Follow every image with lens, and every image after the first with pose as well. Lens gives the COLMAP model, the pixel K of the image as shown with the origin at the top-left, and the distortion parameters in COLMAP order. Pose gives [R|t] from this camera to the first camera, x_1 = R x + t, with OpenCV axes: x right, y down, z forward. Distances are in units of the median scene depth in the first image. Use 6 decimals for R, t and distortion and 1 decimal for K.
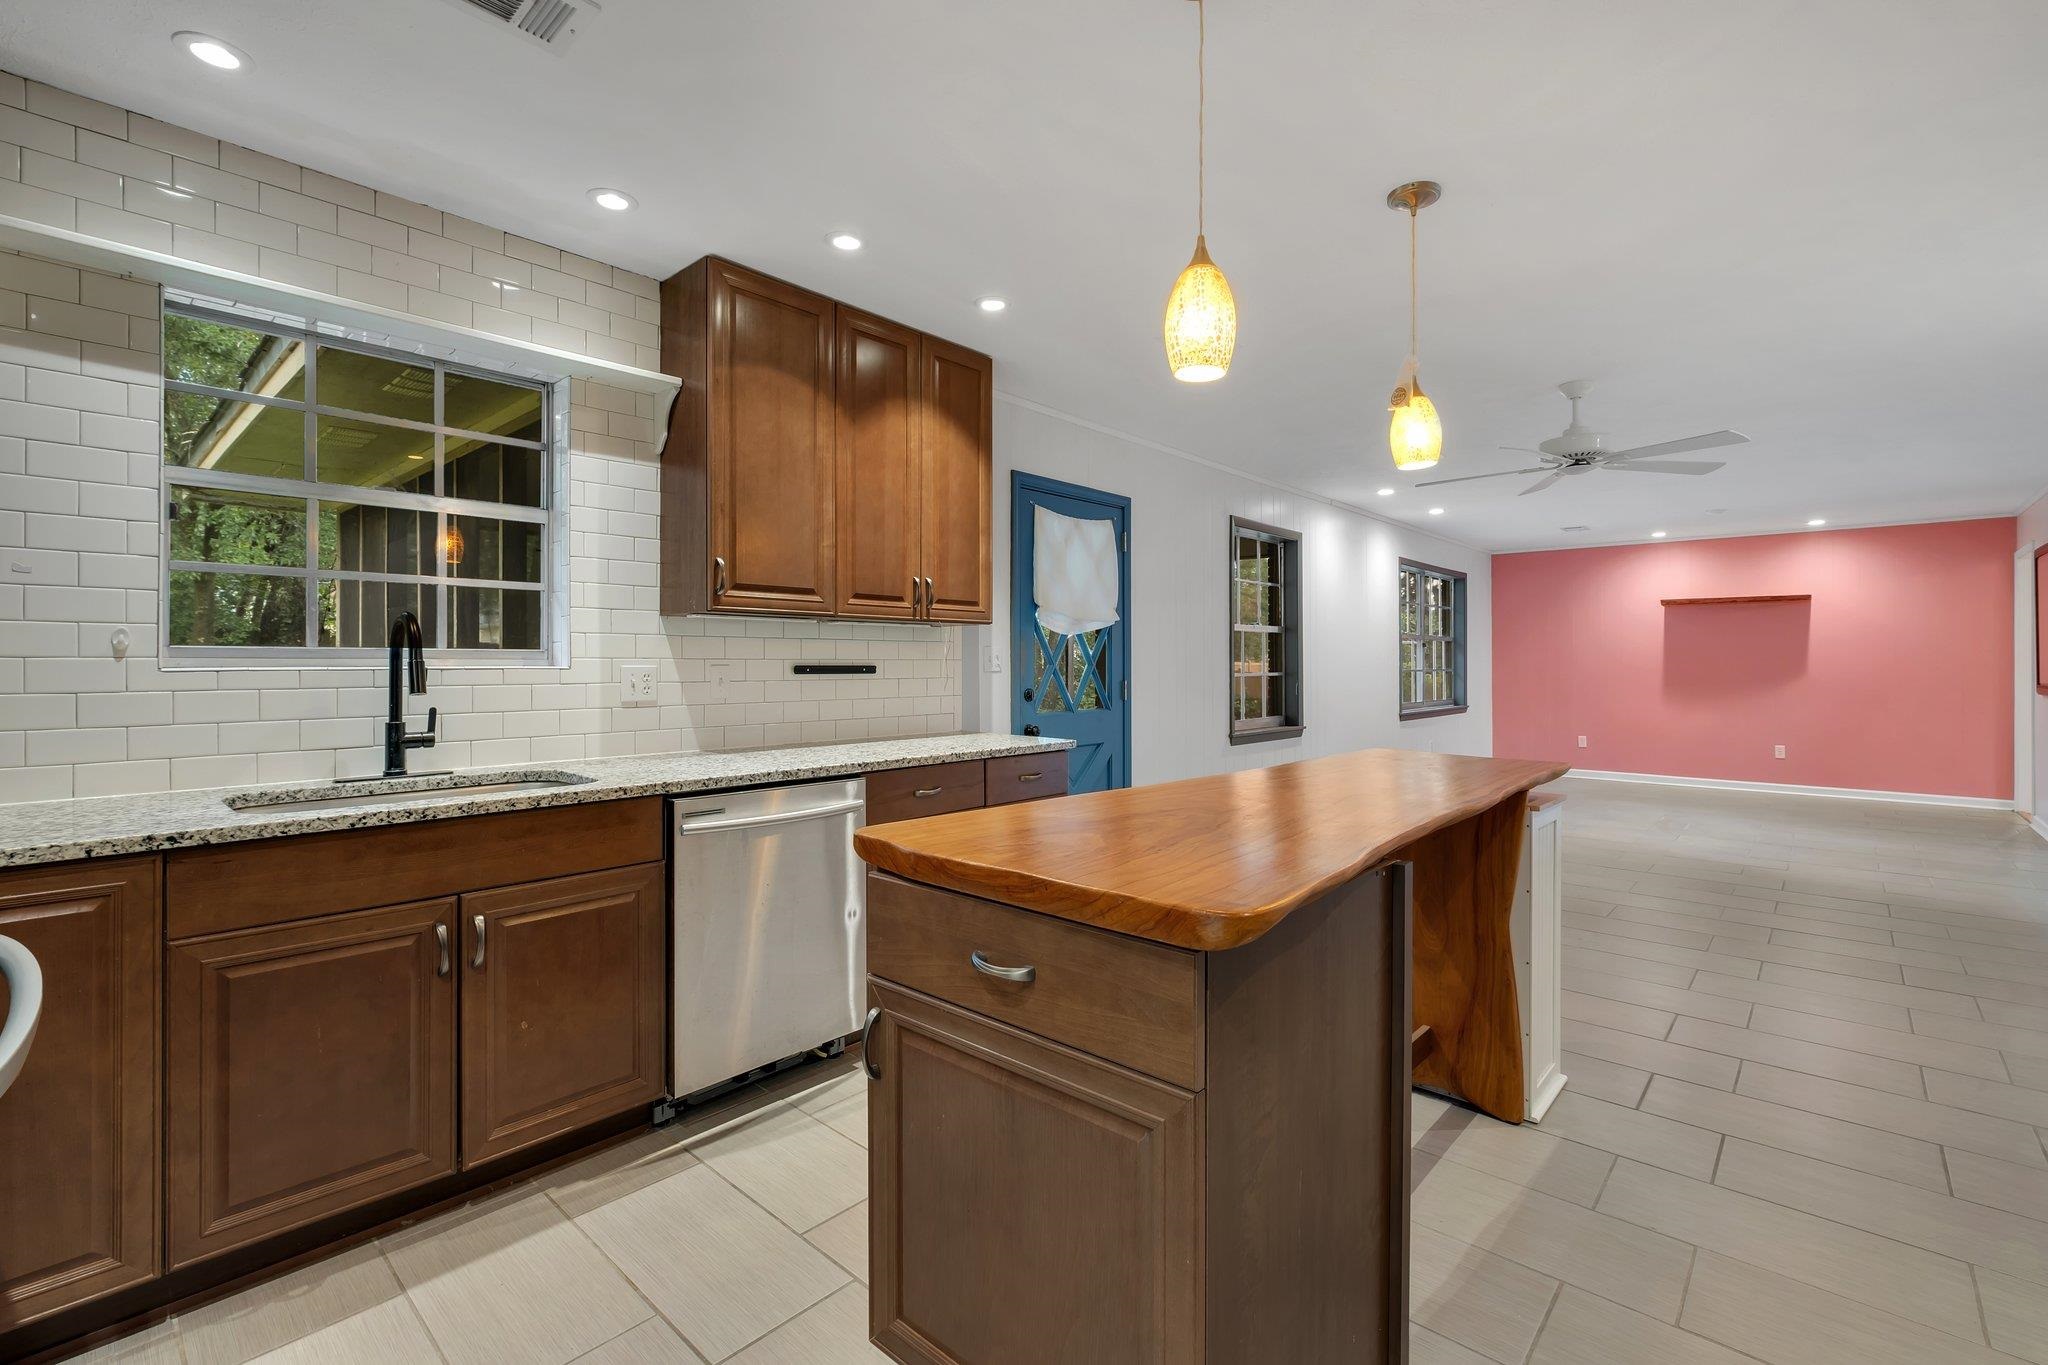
lens RADIAL K [[891.4, 0, 1025.8], [0, 891.4, 675.7], [0, 0, 1]] dist [-0.005233, -0.000330]
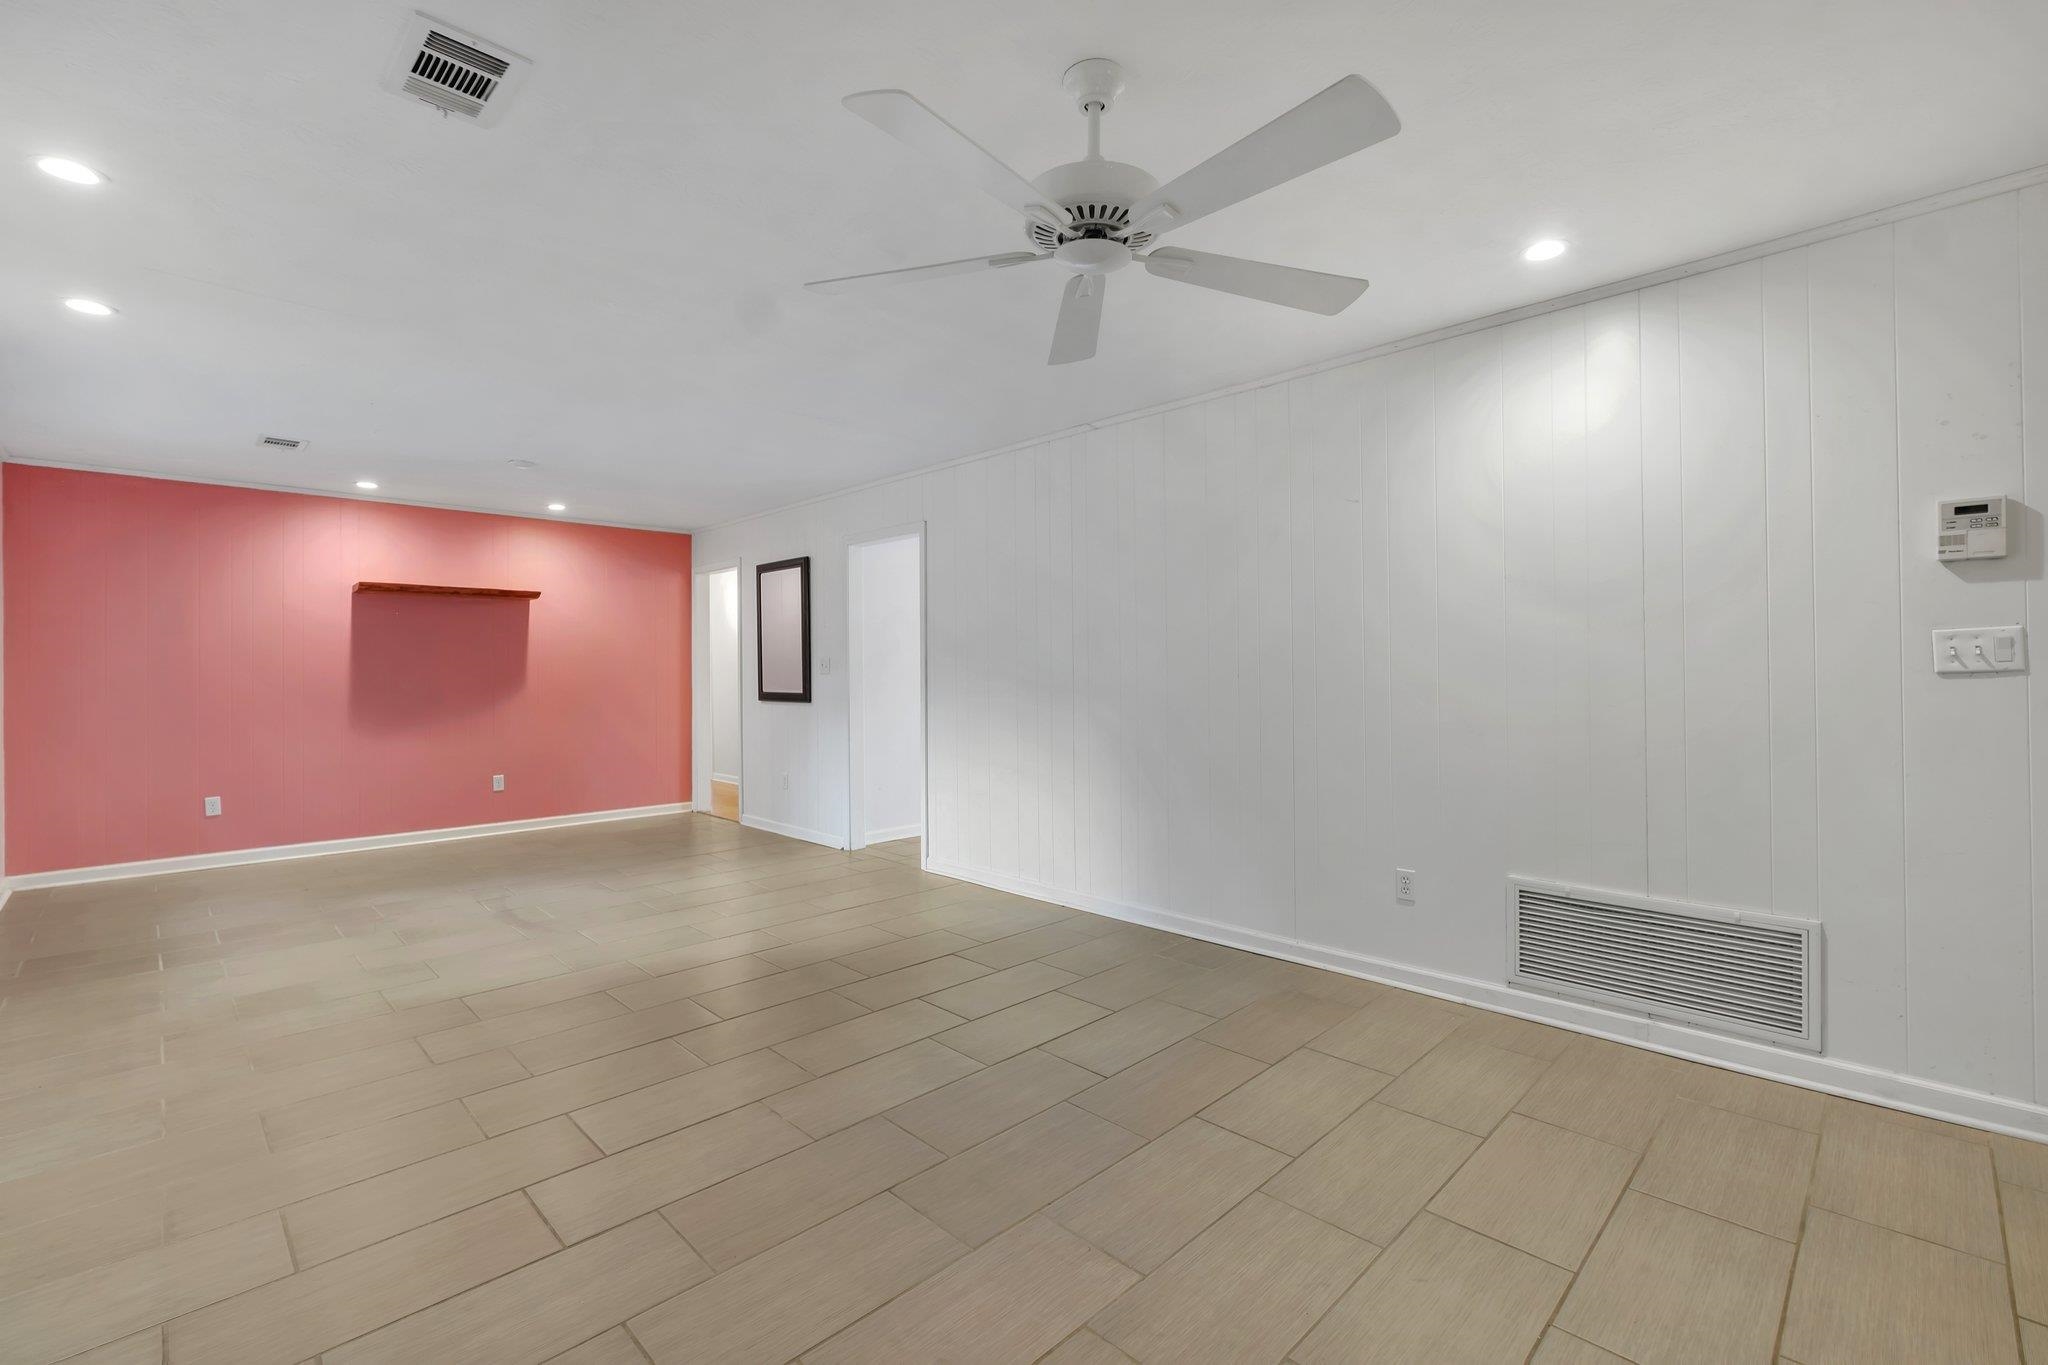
lens RADIAL K [[891.4, 0, 1023.1], [0, 891.4, 676.4], [0, 0, 1]] dist [-0.005233, -0.000330]
pose [[0.056849, -0.003286, 0.998377, 0.113521], [0.020073, 0.999796, 0.002148, -0.006721], [-0.998181, 0.019918, 0.056904, 0.814530]]
